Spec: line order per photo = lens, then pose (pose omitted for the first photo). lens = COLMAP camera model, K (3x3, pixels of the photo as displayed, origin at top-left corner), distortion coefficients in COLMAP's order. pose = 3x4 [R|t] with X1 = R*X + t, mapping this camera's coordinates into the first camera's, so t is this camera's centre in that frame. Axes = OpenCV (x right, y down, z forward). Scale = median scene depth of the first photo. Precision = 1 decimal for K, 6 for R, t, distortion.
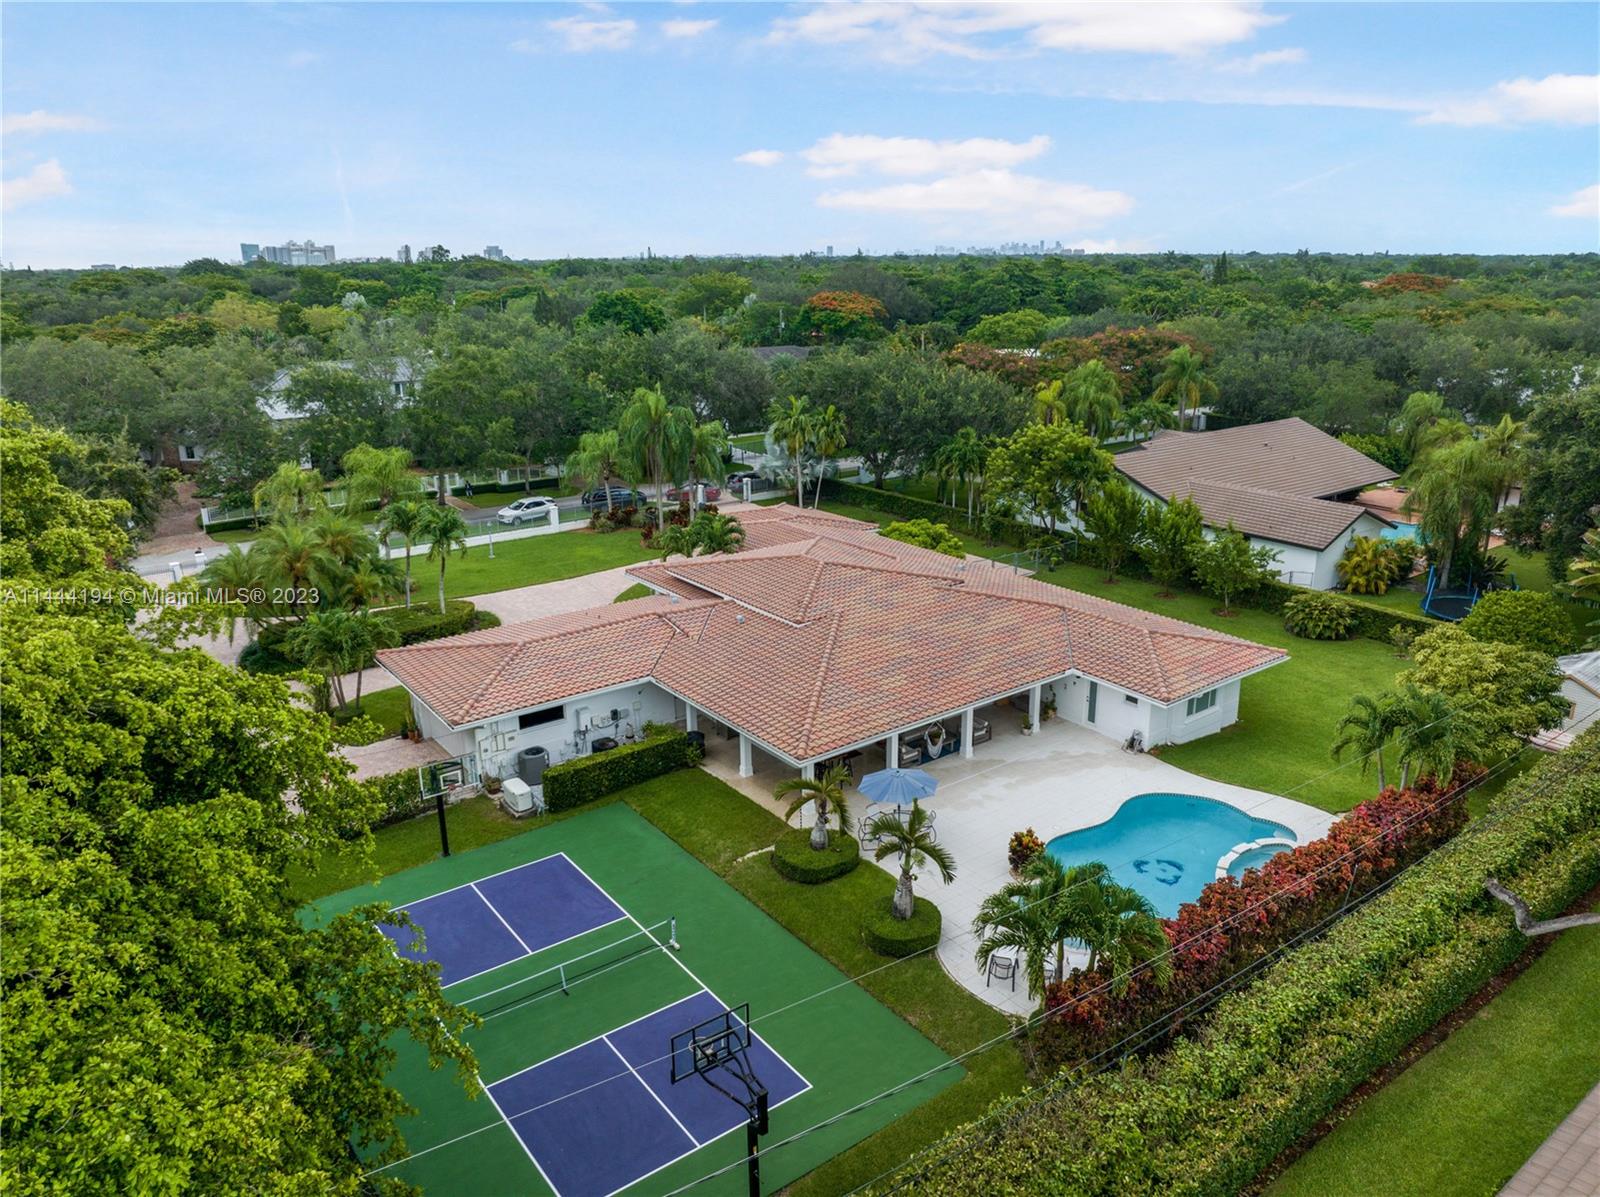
lens RADIAL K [[1166.1, 0, 802.3], [0, 1166.1, 594.3], [0, 0, 1]] dist [-0.011976, -0.010322]
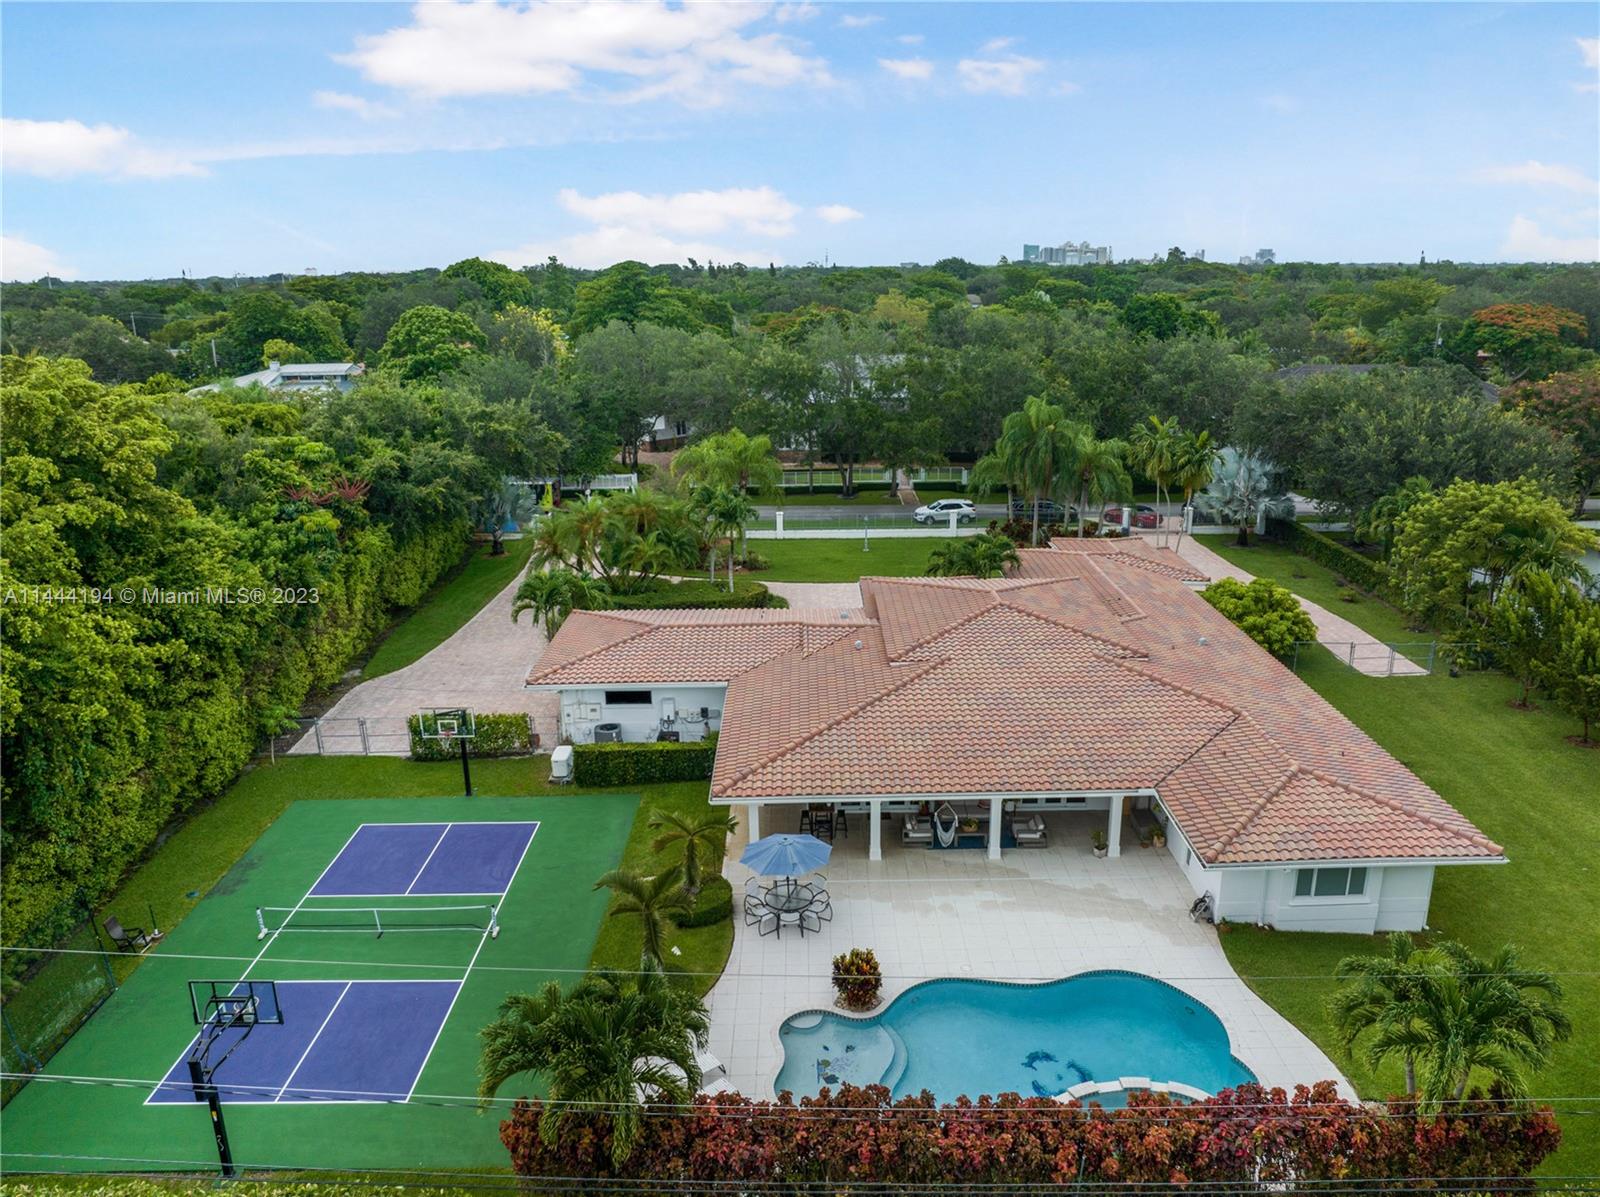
lens RADIAL K [[1166.1, 0, 809.6], [0, 1166.1, 590.5], [0, 0, 1]] dist [-0.011976, -0.010322]
pose [[0.800285, 0.166317, -0.576093, 0.429324], [-0.169088, 0.984367, 0.049294, -0.058681], [0.575286, 0.057962, 0.815896, 0.210580]]
